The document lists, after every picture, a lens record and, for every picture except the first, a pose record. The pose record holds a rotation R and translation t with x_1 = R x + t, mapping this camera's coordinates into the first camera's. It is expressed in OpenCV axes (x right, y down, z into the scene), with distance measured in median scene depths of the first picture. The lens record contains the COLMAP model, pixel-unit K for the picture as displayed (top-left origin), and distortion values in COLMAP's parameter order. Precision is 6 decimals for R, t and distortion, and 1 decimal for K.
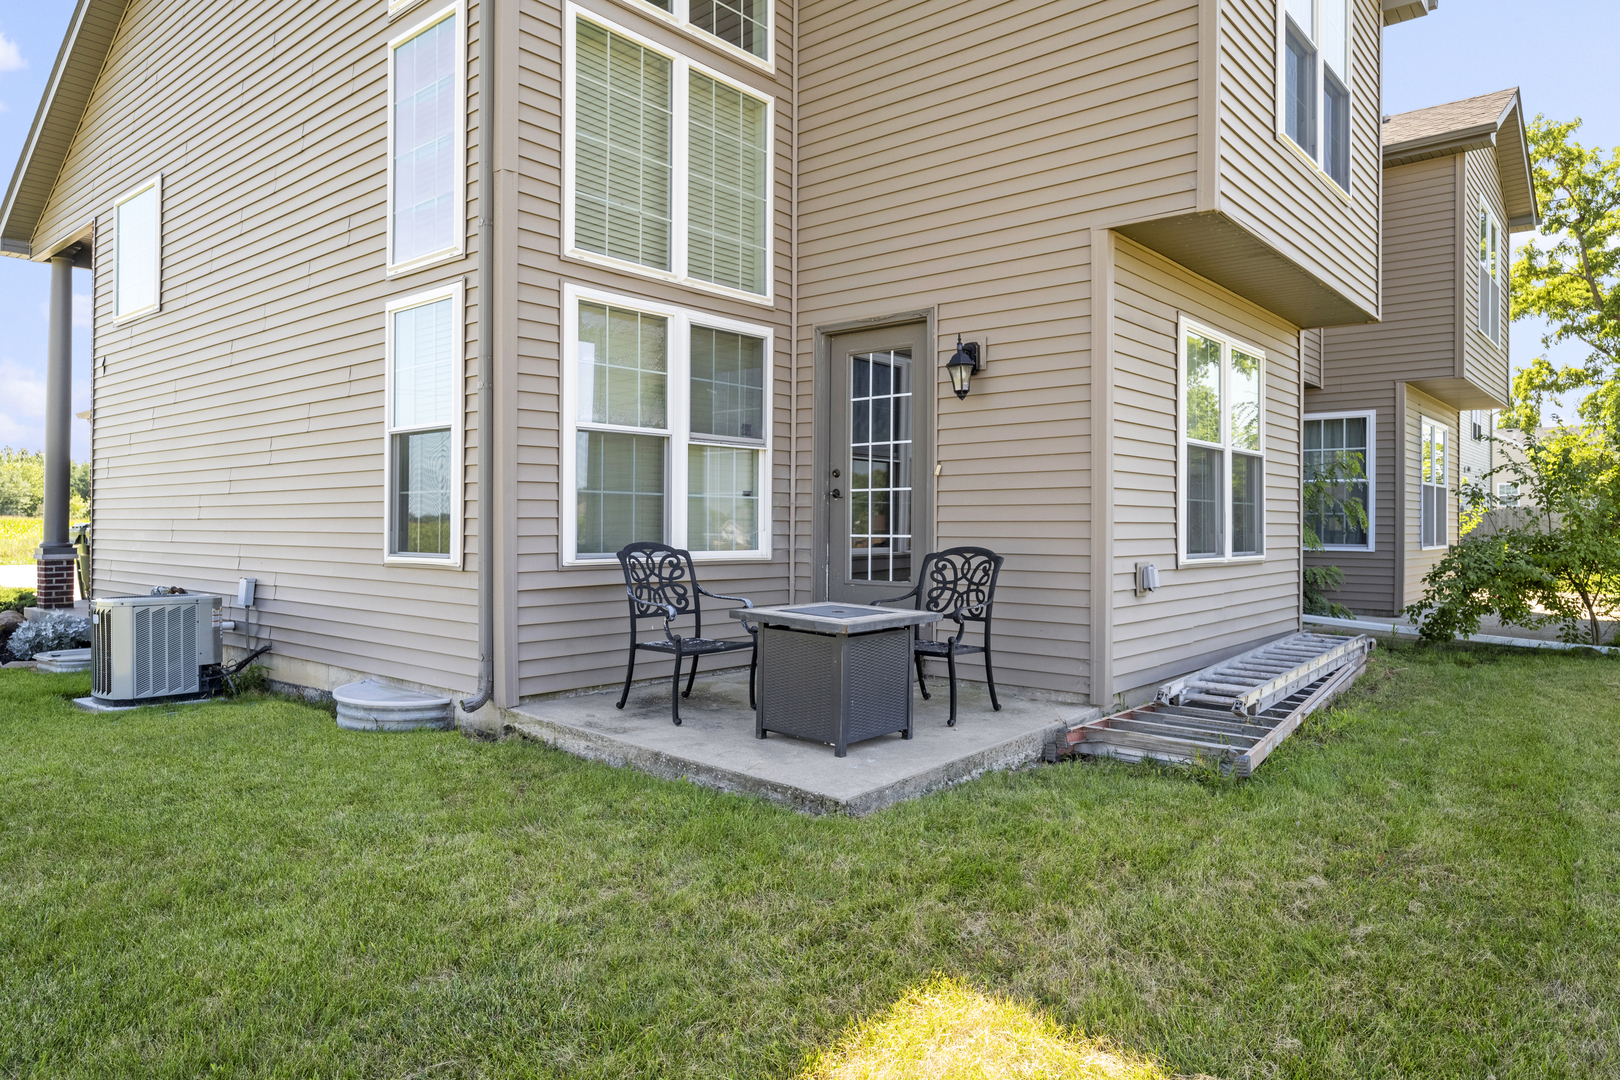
lens RADIAL K [[1032.4, 0, 808.4], [0, 1032.4, 530.1], [0, 0, 1]] dist [0.005090, -0.000162]
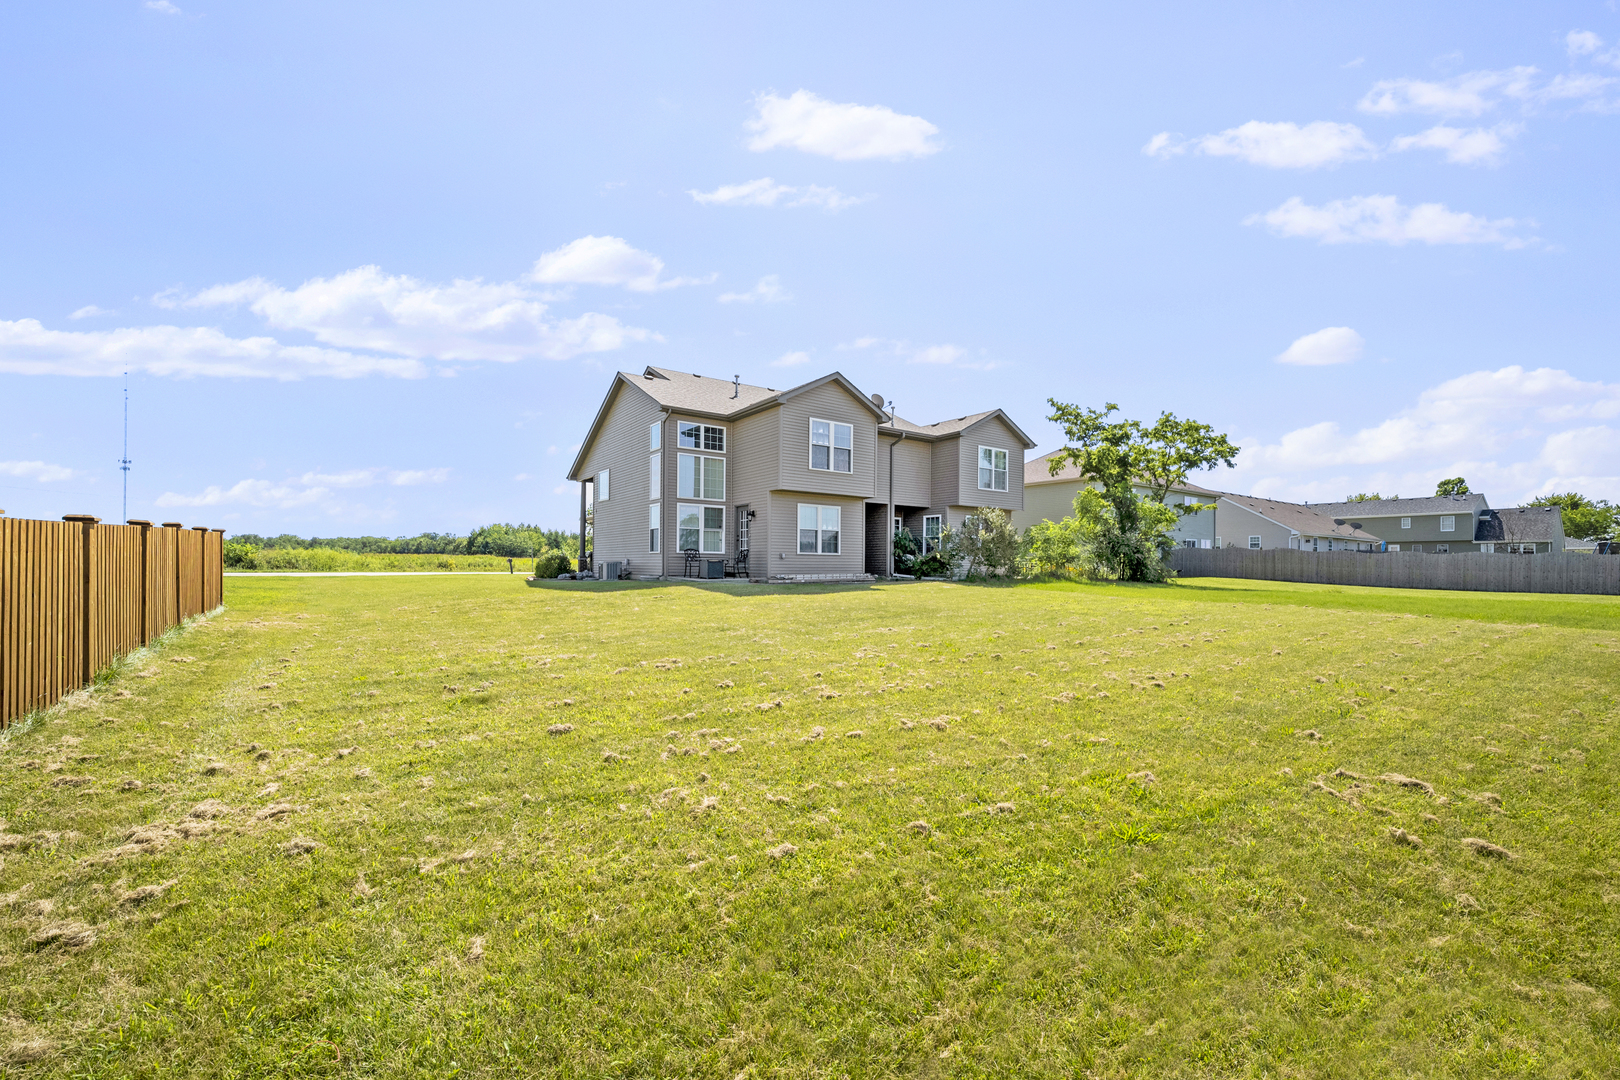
lens RADIAL K [[646.4, 0, 811.4], [0, 646.4, 553.6], [0, 0, 1]] dist [-0.000420, 0.000241]
pose [[0.971594, -0.003798, -0.236623, 1.160747], [-0.000164, 0.999860, -0.016721, 0.083060], [0.236653, 0.016284, 0.971458, -1.986340]]
